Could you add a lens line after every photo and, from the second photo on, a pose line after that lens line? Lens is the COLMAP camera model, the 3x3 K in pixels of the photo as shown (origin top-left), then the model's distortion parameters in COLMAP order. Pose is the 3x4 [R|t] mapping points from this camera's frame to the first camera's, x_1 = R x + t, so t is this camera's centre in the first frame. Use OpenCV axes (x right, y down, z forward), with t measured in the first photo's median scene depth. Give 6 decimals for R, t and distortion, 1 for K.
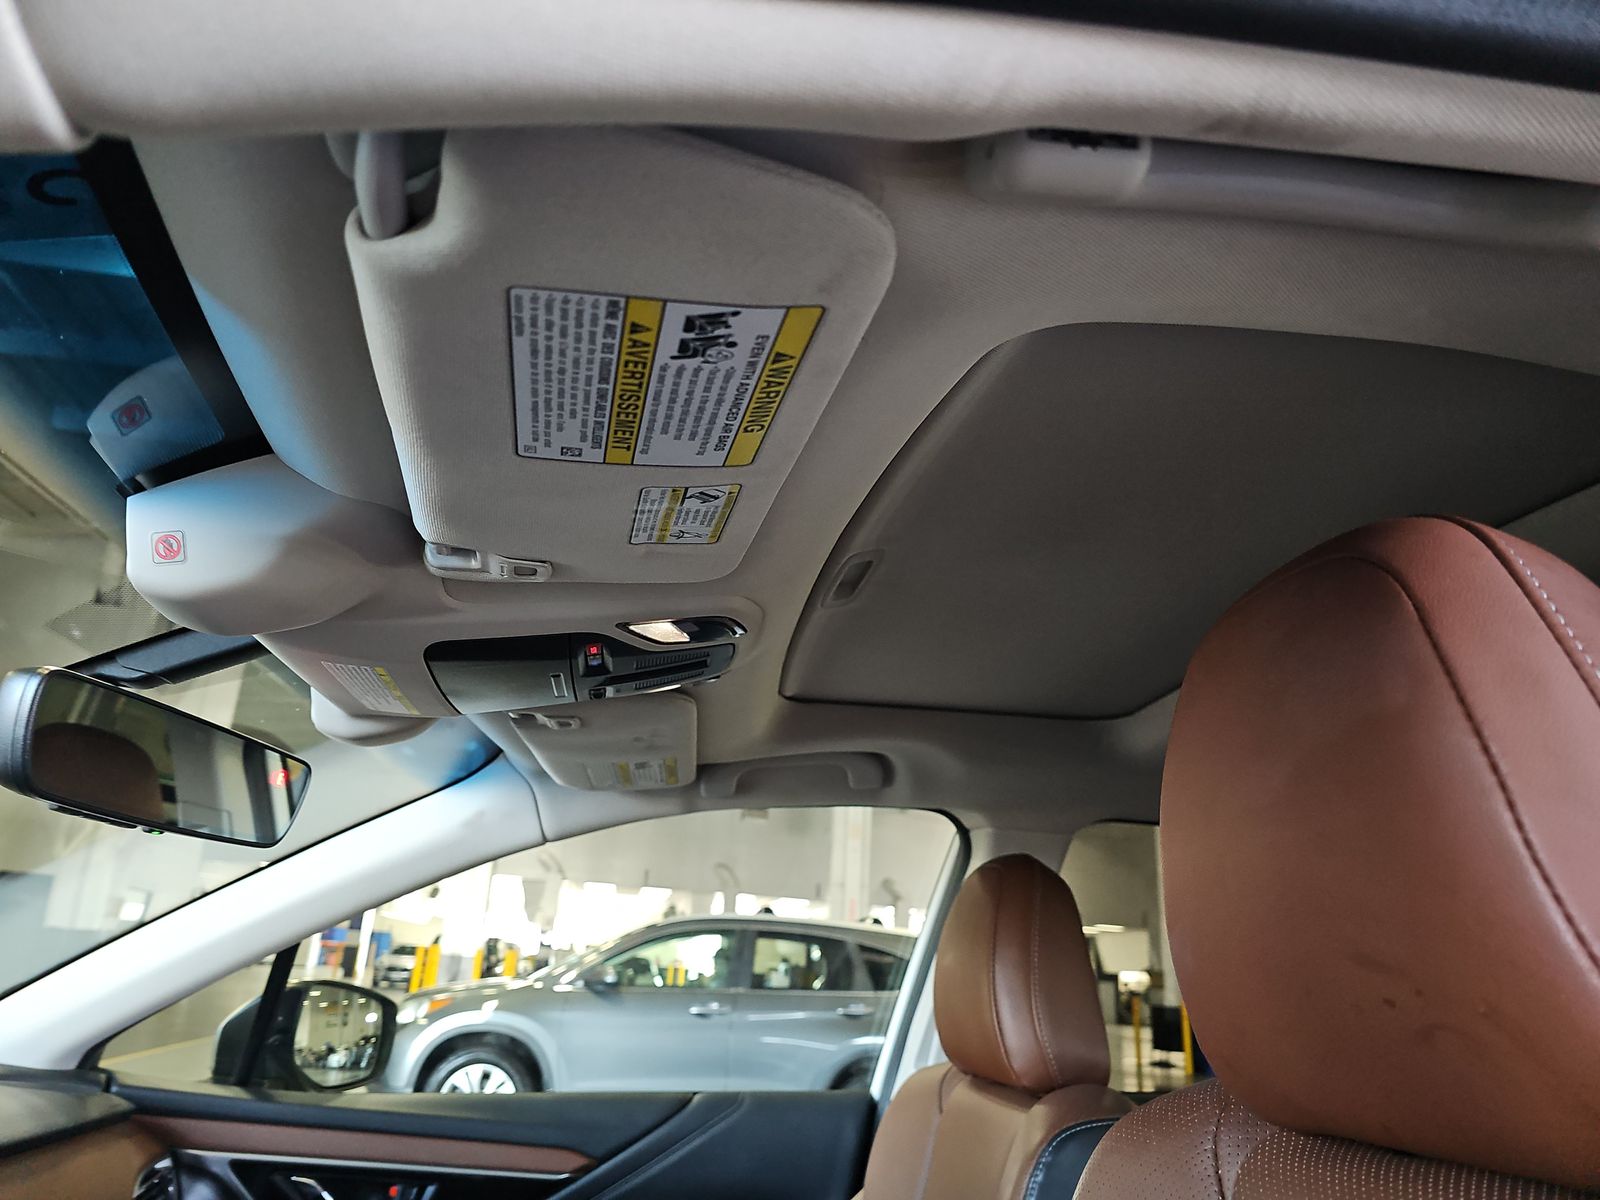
lens RADIAL K [[1039.6, 0, 772.6], [0, 1039.6, 598.9], [0, 0, 1]] dist [0.054510, -0.042201]
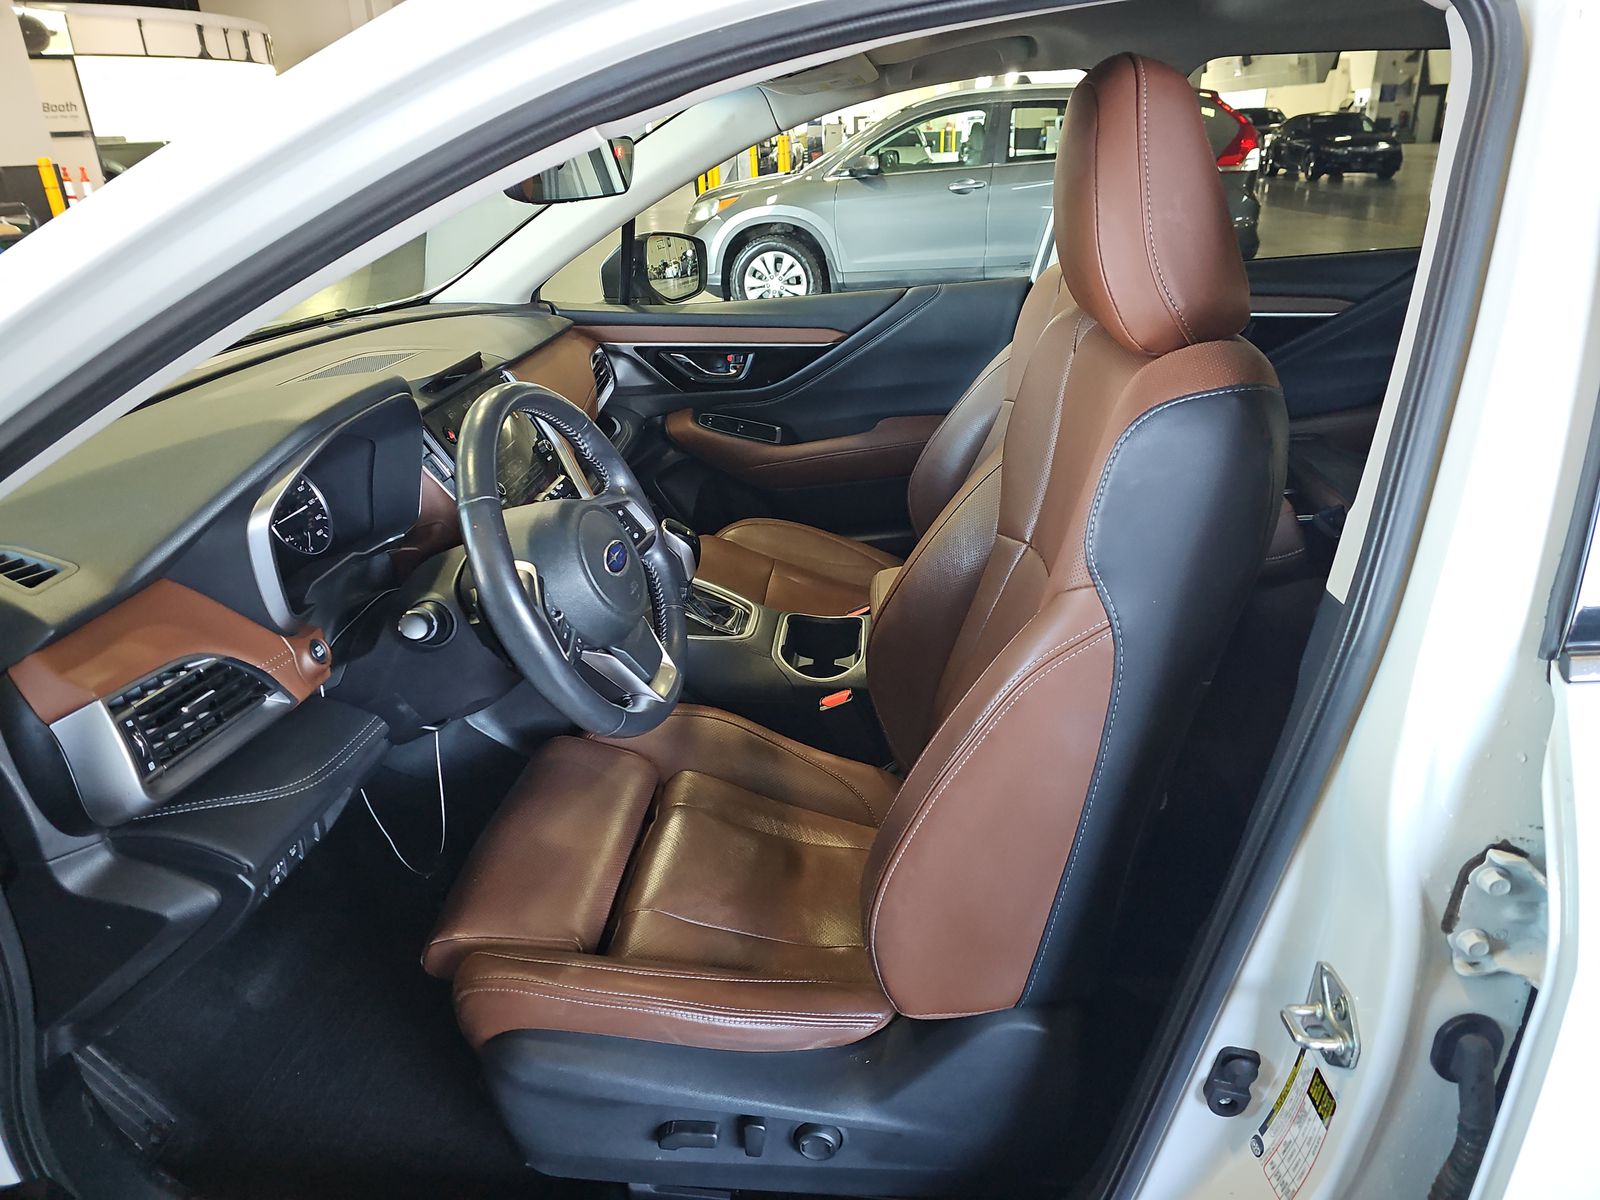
lens RADIAL K [[1039.6, 0, 772.6], [0, 1039.6, 598.9], [0, 0, 1]] dist [0.054510, -0.042201]
pose [[0.965129, 0.002954, -0.261759, 0.123449], [0.178336, 0.724579, 0.665719, -0.221759], [0.191632, -0.689186, 0.698785, -0.357592]]
